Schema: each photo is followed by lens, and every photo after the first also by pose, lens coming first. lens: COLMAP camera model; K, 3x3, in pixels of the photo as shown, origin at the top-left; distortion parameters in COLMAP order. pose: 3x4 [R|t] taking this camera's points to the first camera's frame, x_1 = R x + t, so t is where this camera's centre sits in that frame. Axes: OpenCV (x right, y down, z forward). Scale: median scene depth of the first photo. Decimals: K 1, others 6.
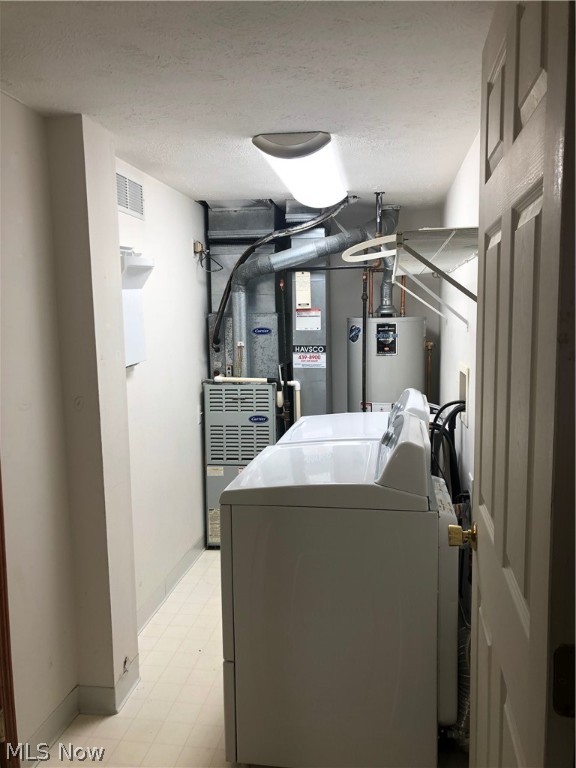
lens RADIAL K [[631.7, 0, 288.0], [0, 631.7, 384.0], [0, 0, 1]] dist [0.098731, -0.183938]
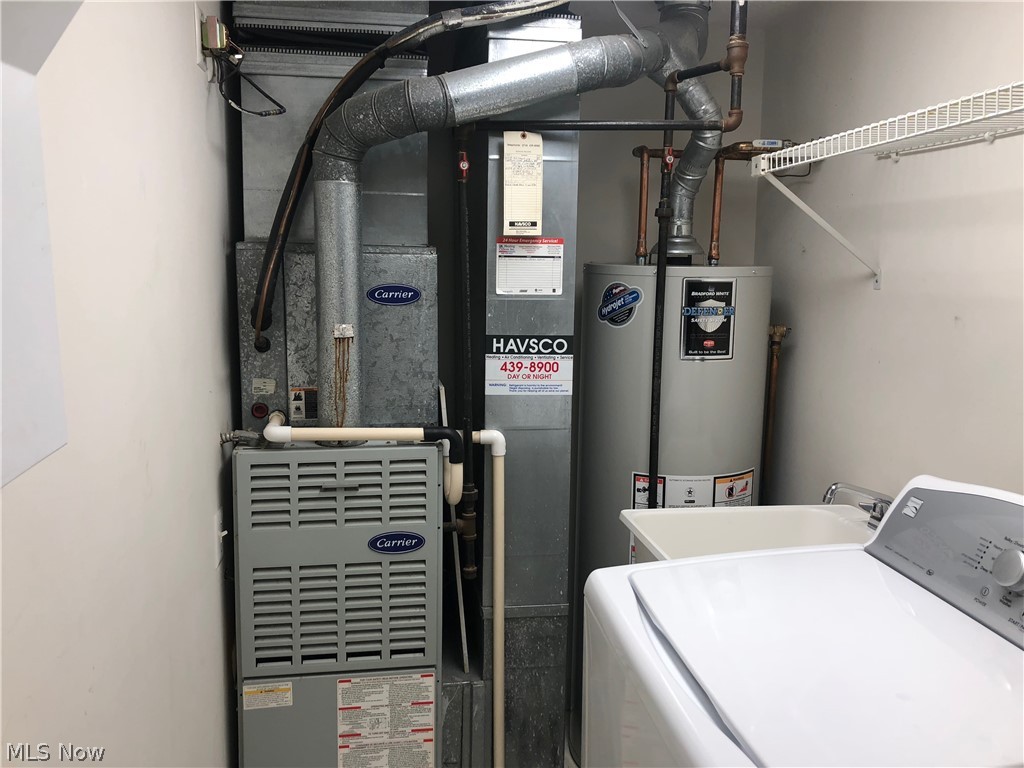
lens RADIAL K [[842.2, 0, 507.8], [0, 842.2, 378.3], [0, 0, 1]] dist [0.098731, -0.183938]
pose [[0.956076, -0.015600, 0.292703, -0.124629], [0.007940, 0.999595, 0.027339, -0.049294], [-0.293011, -0.023814, 0.955812, 0.523651]]
